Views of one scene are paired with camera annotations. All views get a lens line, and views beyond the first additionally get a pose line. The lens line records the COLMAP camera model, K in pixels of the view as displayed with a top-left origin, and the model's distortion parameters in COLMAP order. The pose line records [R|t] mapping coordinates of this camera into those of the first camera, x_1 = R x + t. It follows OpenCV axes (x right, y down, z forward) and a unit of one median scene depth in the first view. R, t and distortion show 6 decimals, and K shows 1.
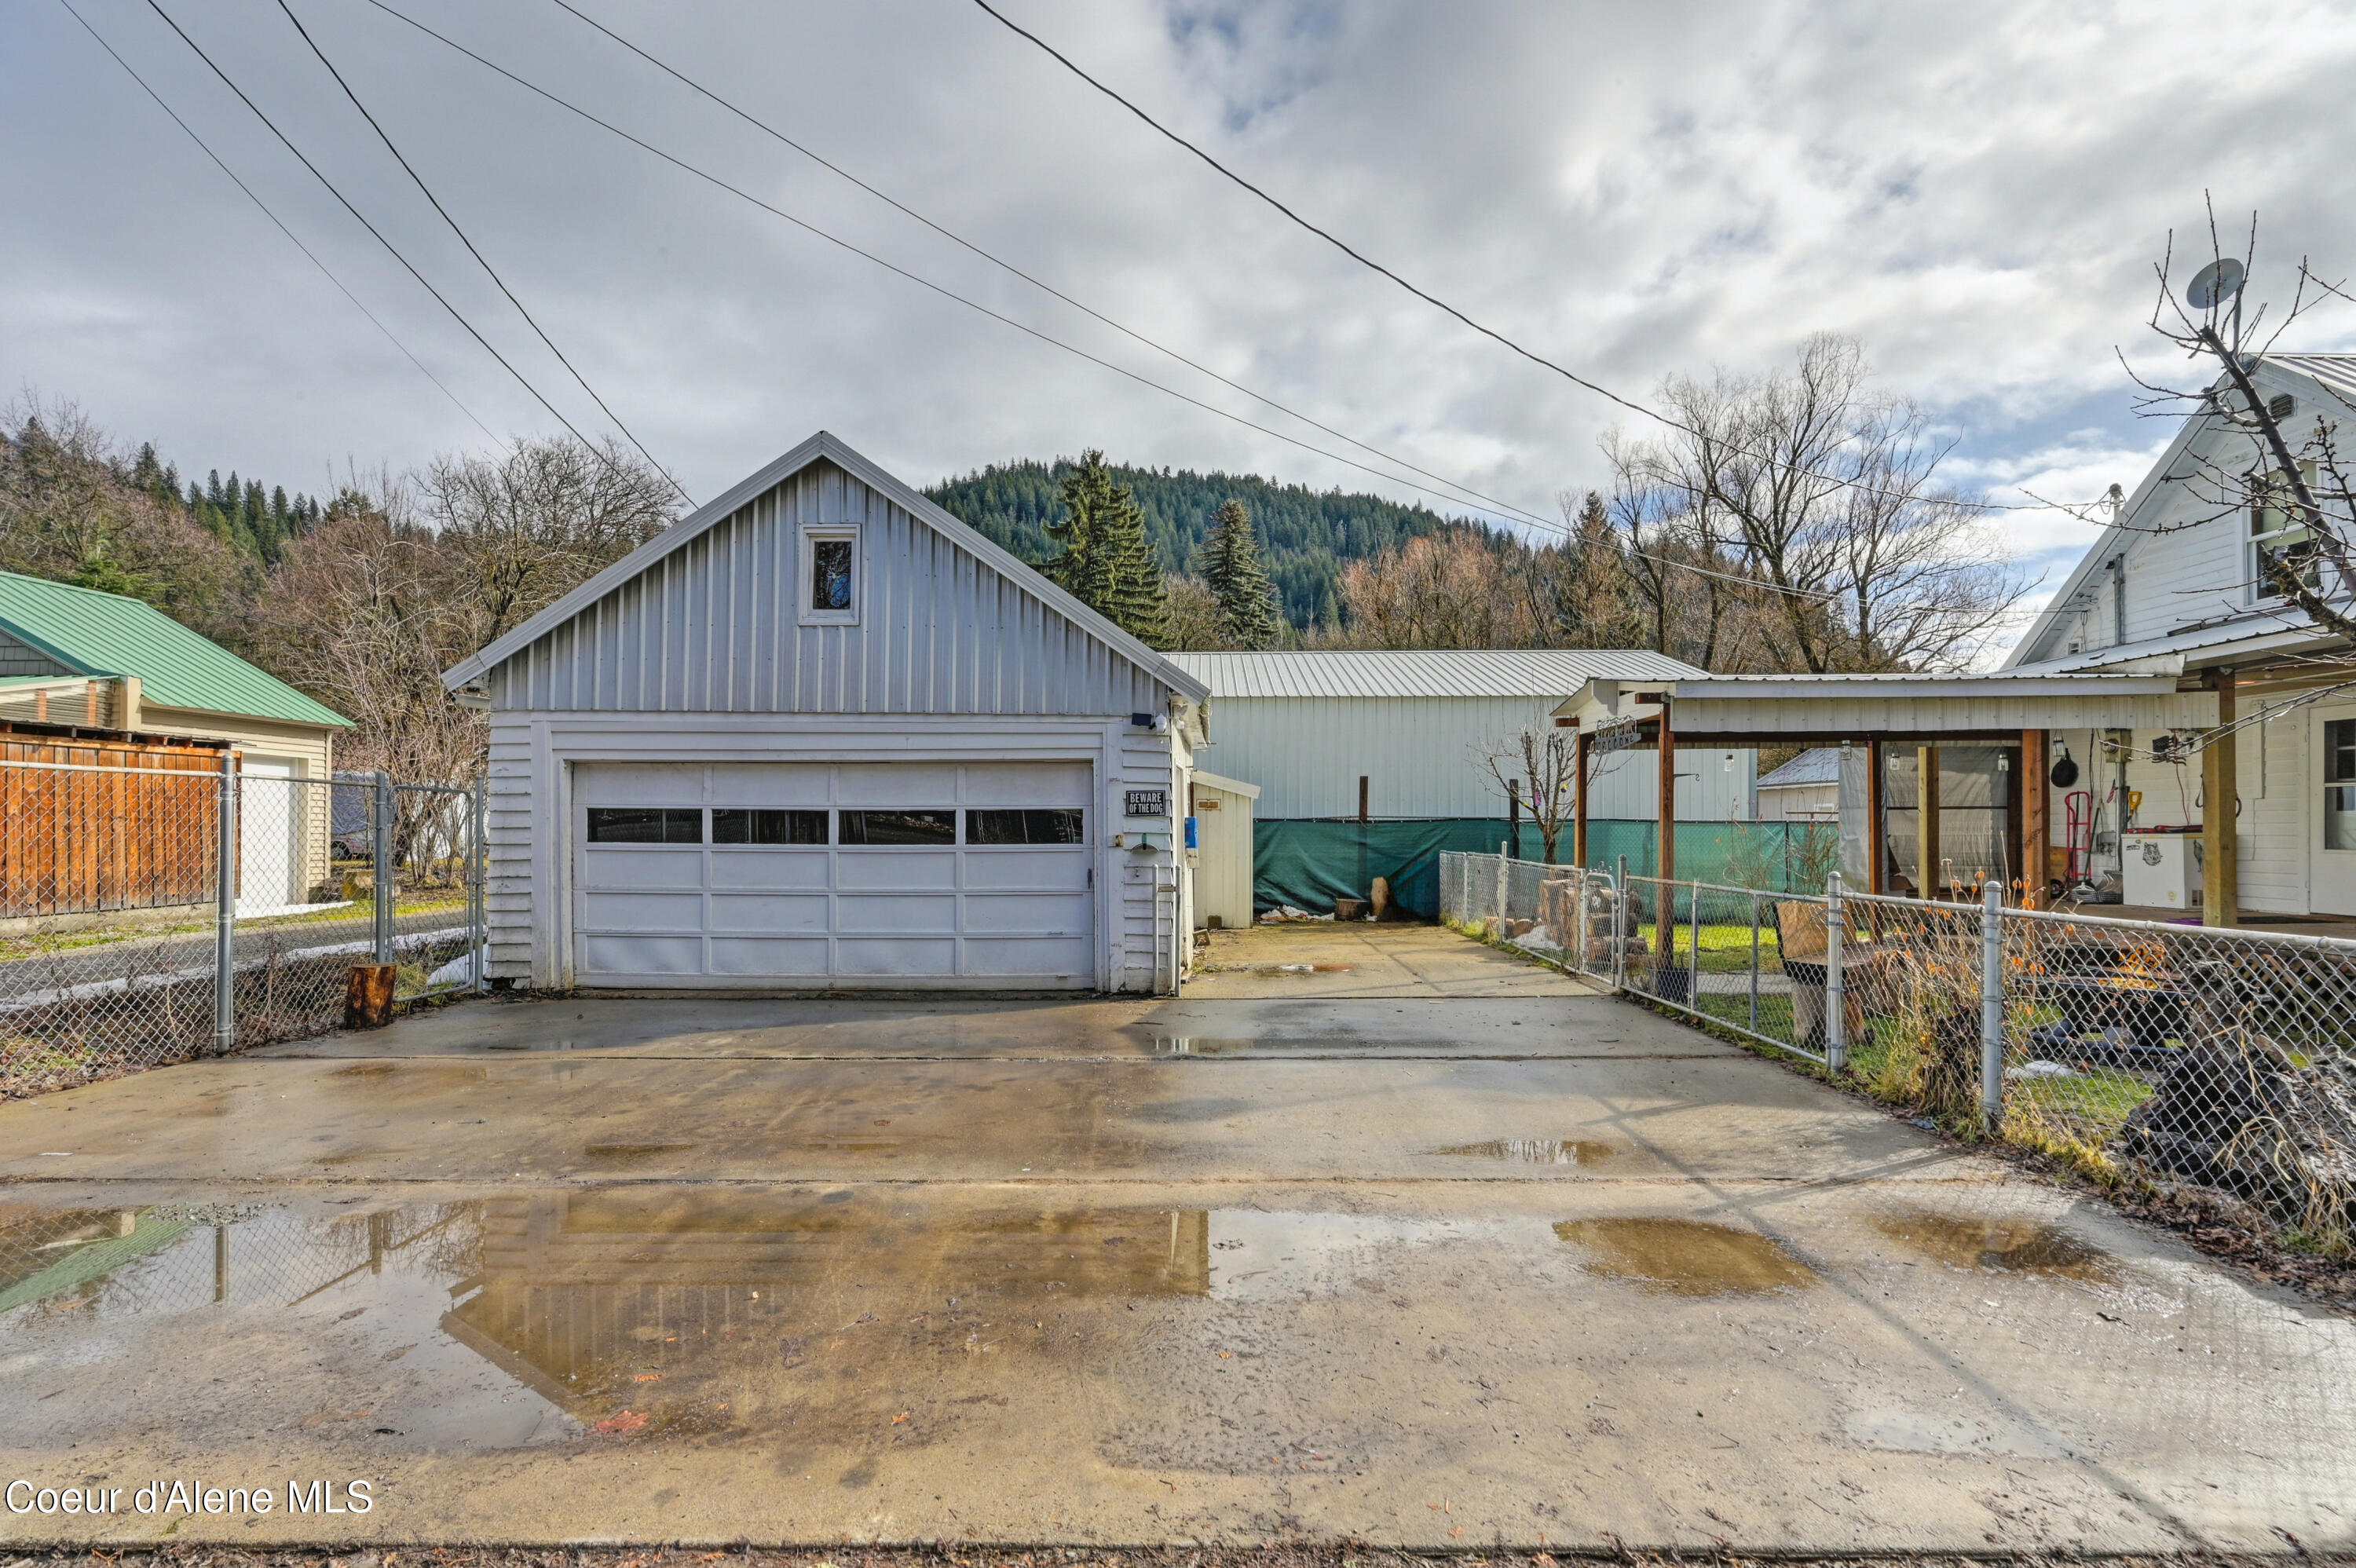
lens RADIAL K [[1052.8, 0, 1185.1], [0, 1052.8, 815.4], [0, 0, 1]] dist [0.001154, -0.000232]
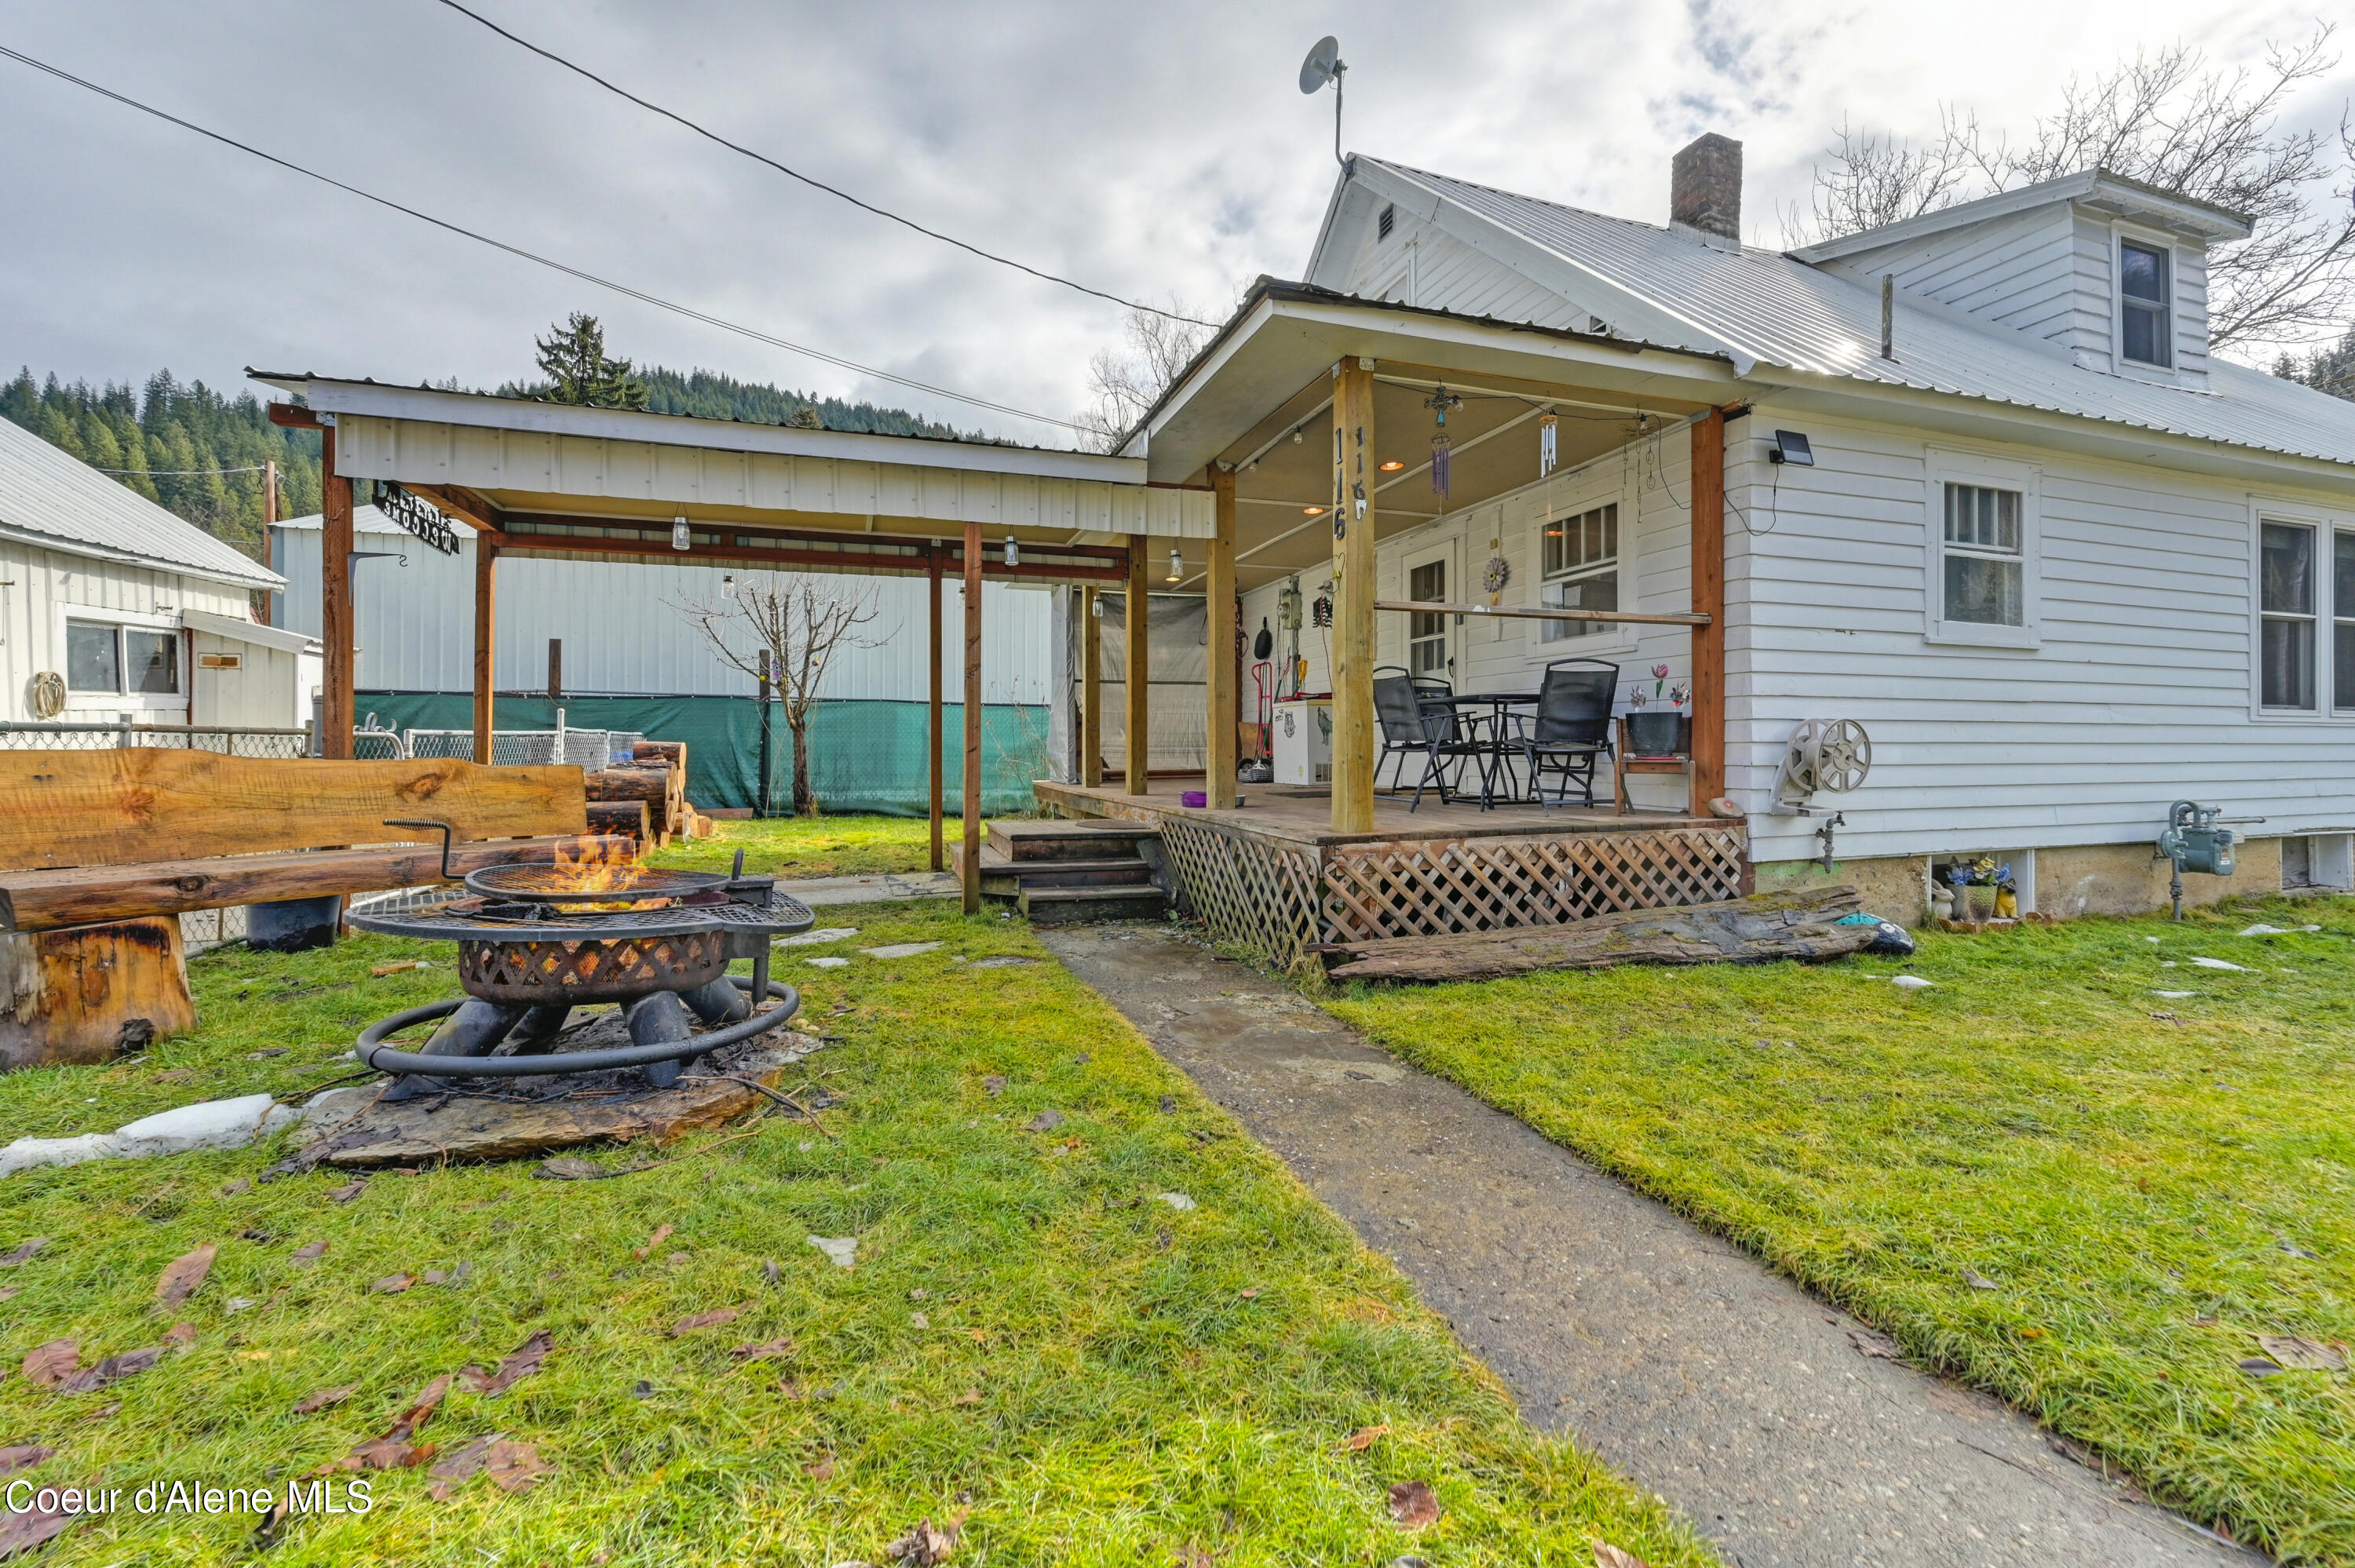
lens RADIAL K [[950.2, 0, 1172.2], [0, 950.2, 726.2], [0, 0, 1]] dist [-0.001508, 0.000029]
pose [[0.944730, 0.009477, 0.327713, 0.660874], [-0.007296, 0.999942, -0.007885, 0.053193], [-0.327768, 0.005058, 0.944745, 0.325998]]
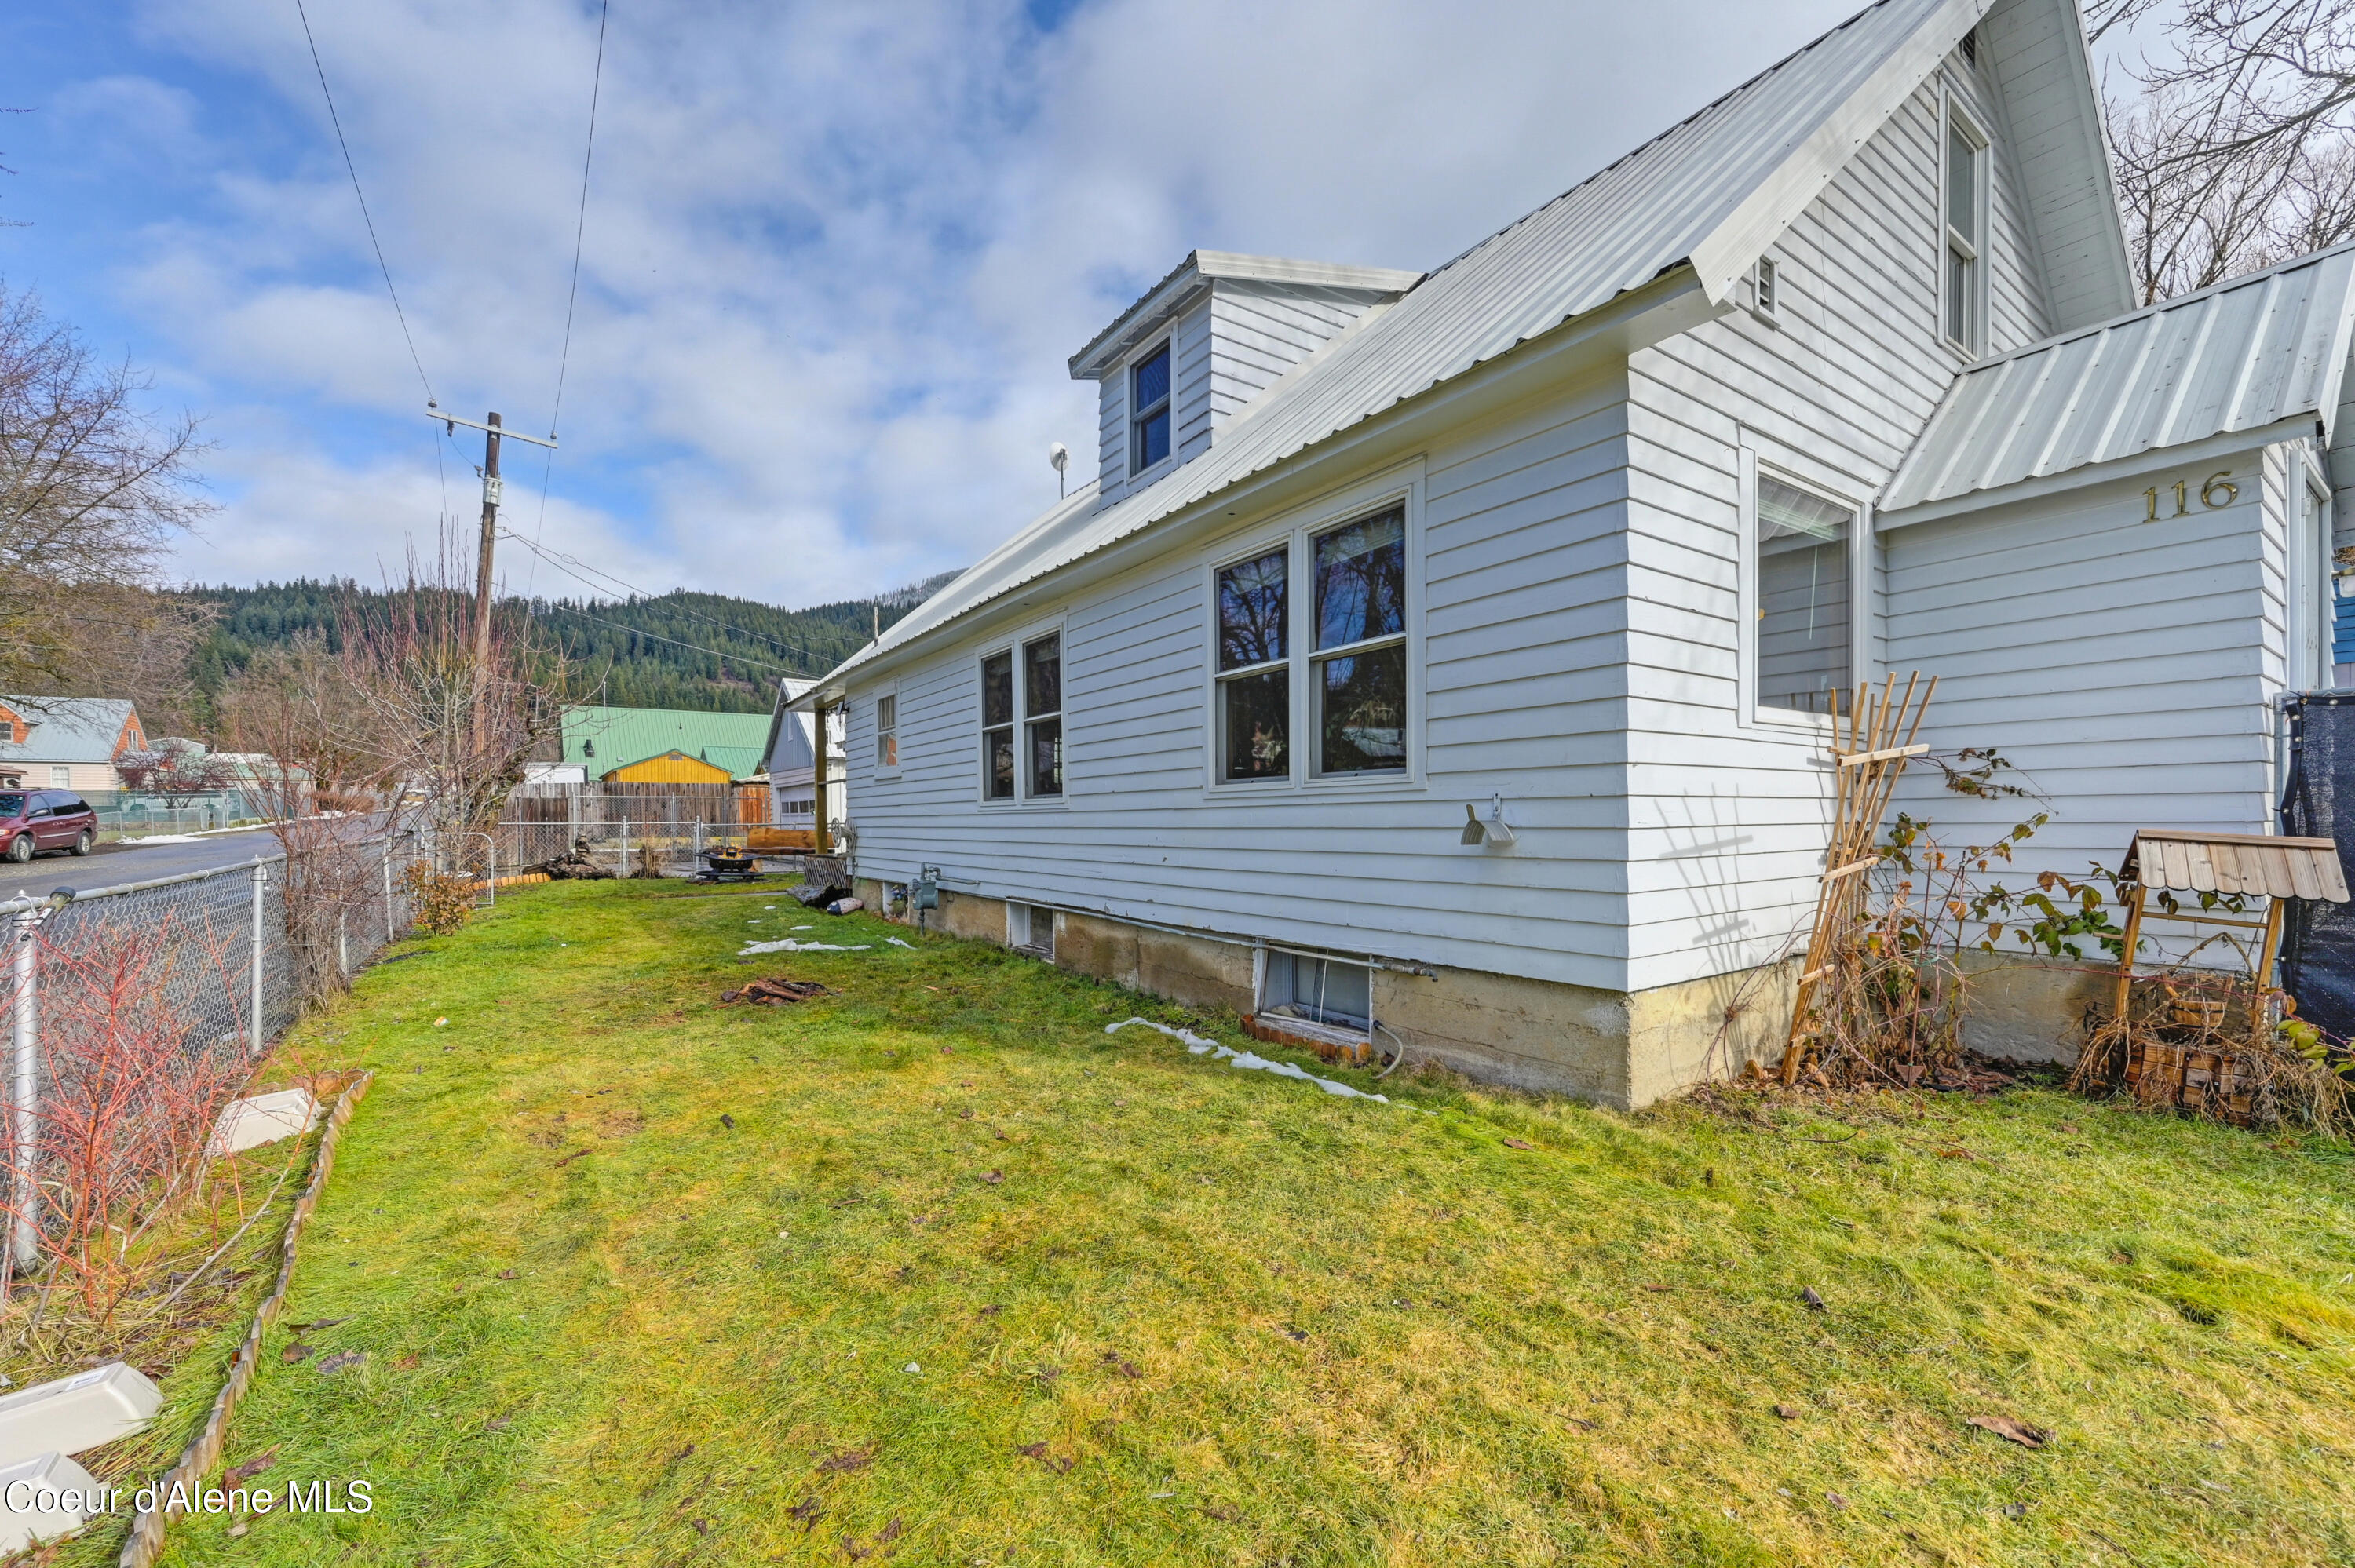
lens RADIAL K [[949.0, 0, 1168.0], [0, 949.0, 819.1], [0, 0, 1]] dist [0.000587, 0.000009]
pose [[0.571859, -0.004935, -0.820337, 2.465574], [0.013527, 0.999903, 0.003414, 0.045609], [0.820241, -0.013049, 0.571870, 0.336120]]
